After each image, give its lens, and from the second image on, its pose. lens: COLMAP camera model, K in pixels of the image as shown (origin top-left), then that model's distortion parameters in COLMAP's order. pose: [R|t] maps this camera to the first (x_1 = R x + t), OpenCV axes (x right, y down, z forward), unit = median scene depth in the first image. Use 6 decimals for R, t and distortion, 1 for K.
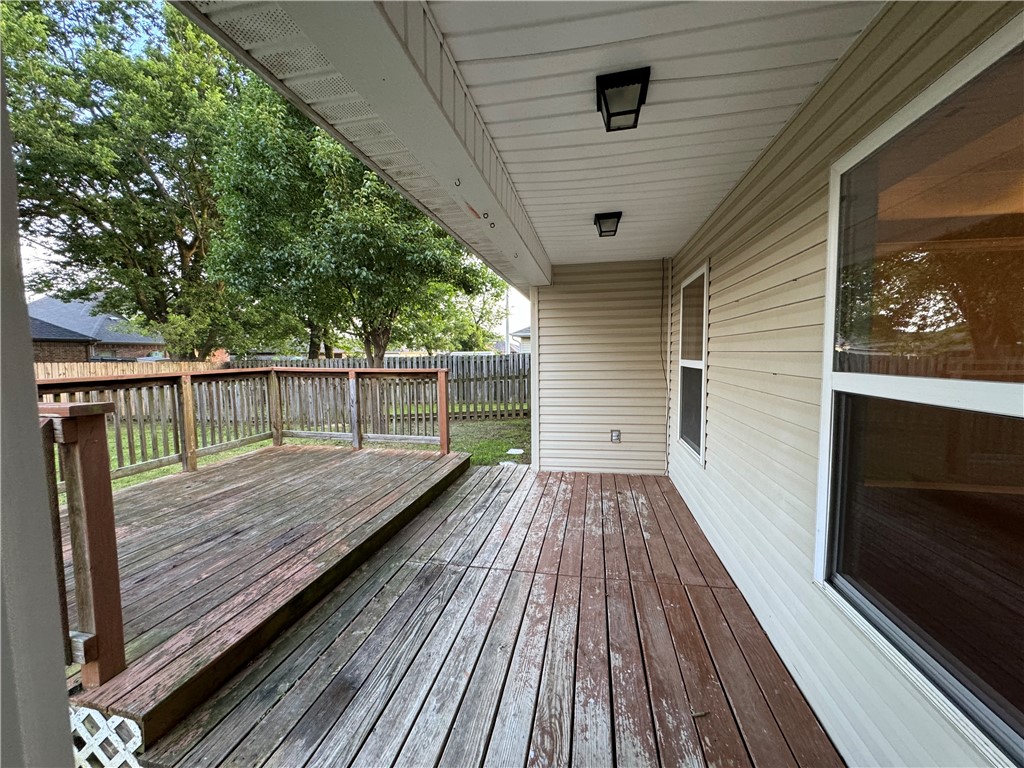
lens RADIAL K [[412.0, 0, 515.1], [0, 412.0, 386.2], [0, 0, 1]] dist [-0.001087, 0.000455]
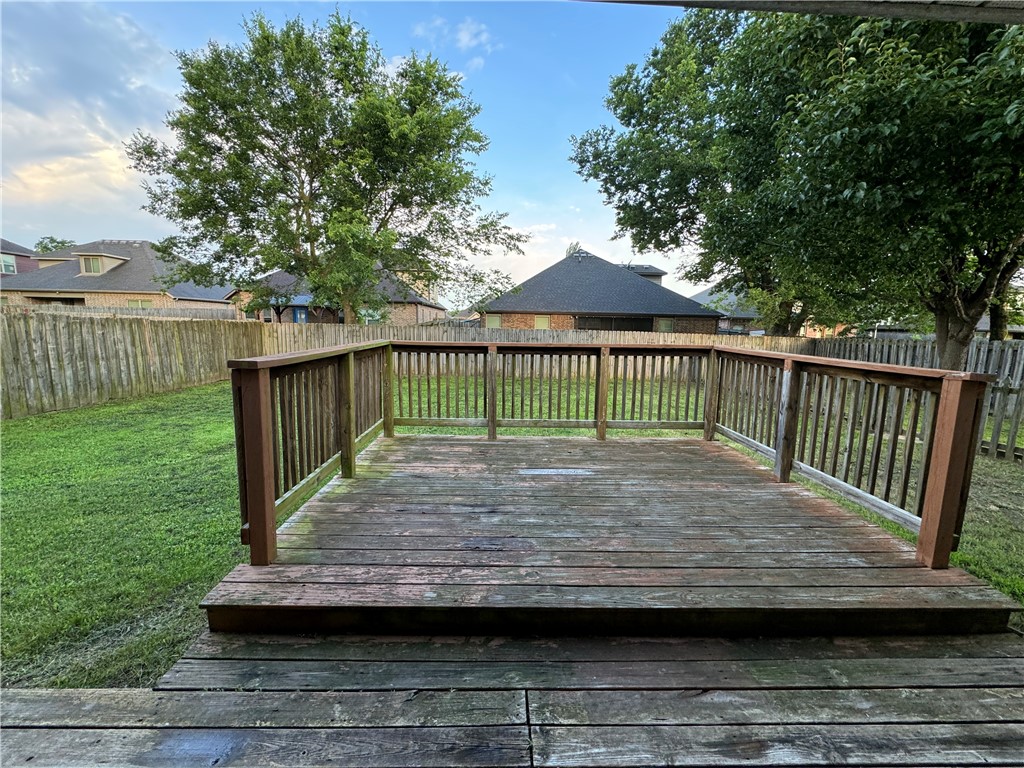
lens RADIAL K [[412.0, 0, 513.5], [0, 412.0, 377.0], [0, 0, 1]] dist [-0.001087, 0.000455]
pose [[0.220210, 0.135193, -0.966038, 0.175147], [-0.098395, 0.988376, 0.115890, -0.056162], [0.970477, 0.069533, 0.230953, 0.616086]]
